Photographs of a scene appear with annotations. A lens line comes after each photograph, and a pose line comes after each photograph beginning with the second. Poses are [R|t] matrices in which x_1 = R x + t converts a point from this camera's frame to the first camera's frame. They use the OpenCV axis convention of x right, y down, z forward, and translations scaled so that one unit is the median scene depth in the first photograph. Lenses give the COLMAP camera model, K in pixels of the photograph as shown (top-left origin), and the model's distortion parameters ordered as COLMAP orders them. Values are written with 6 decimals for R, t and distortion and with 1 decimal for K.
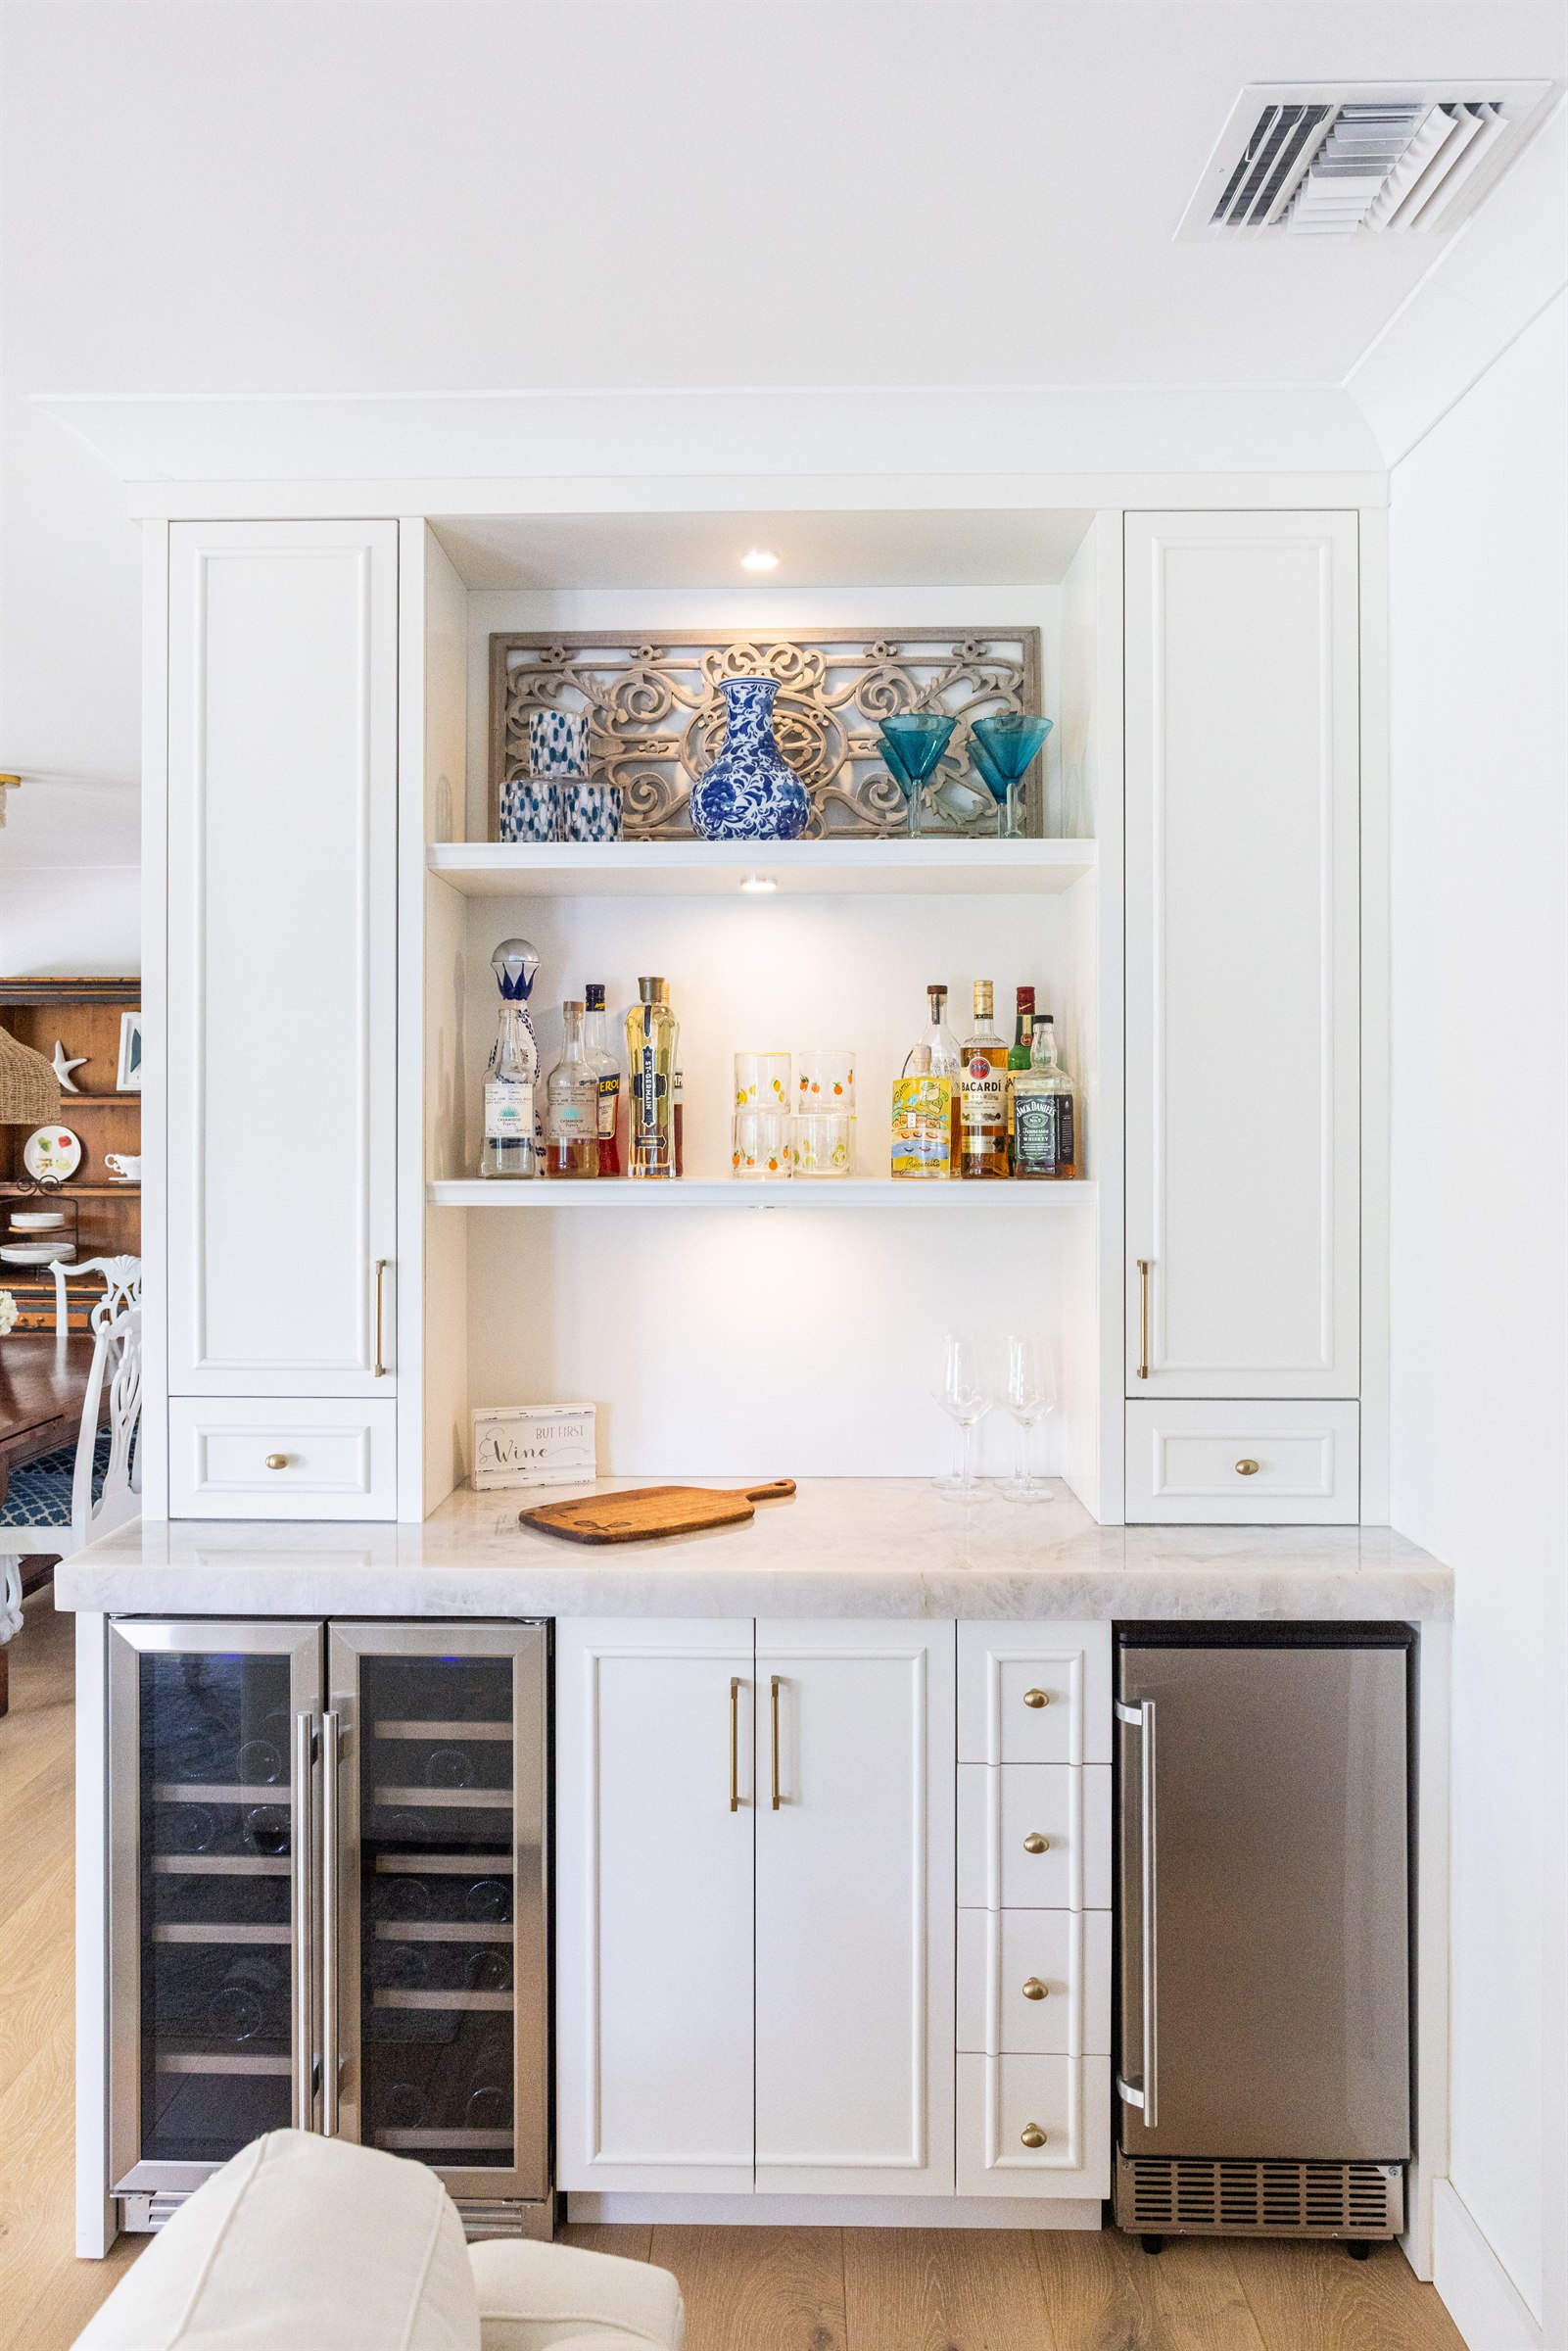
lens RADIAL K [[1638.1, 0, 770.2], [0, 1638.1, 1151.5], [0, 0, 1]] dist [-0.026717, 0.025424]
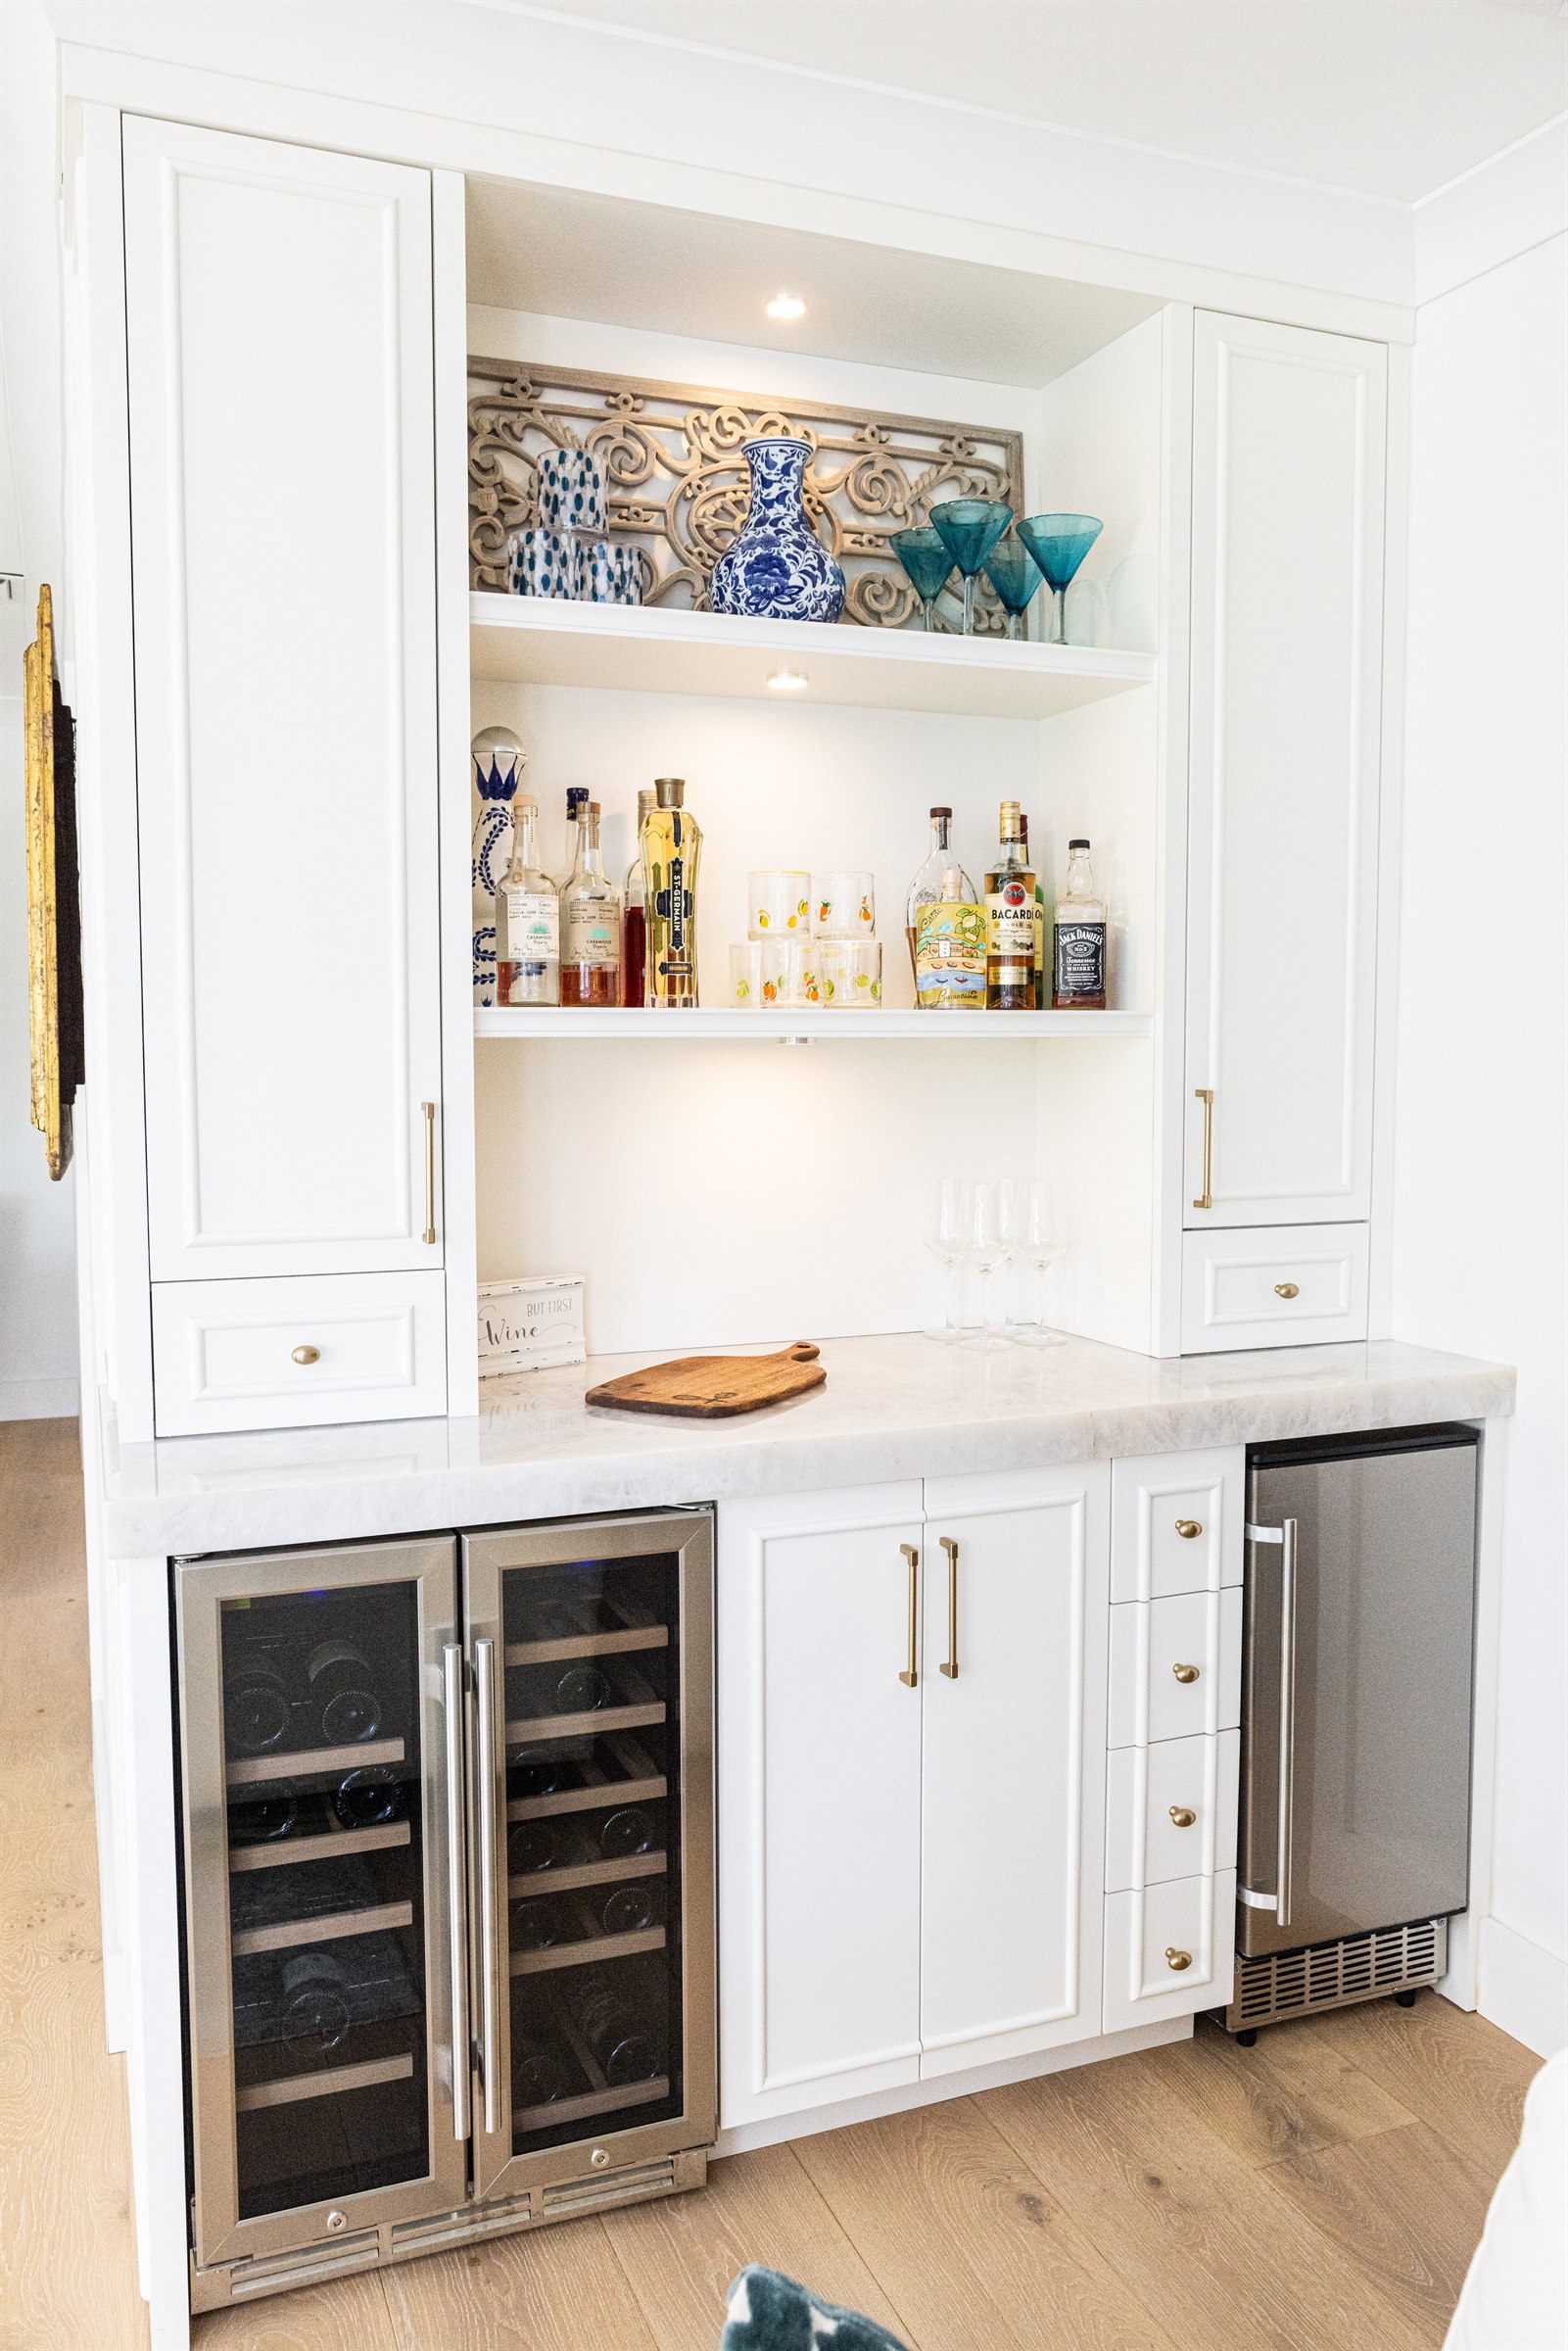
lens RADIAL K [[1638.1, 0, 787.2], [0, 1638.1, 1170.4], [0, 0, 1]] dist [-0.026717, 0.025424]
pose [[0.929869, -0.031840, 0.366510, -0.371117], [0.006495, 0.997513, 0.070179, 0.043939], [-0.367833, -0.062877, 0.927764, 0.169795]]
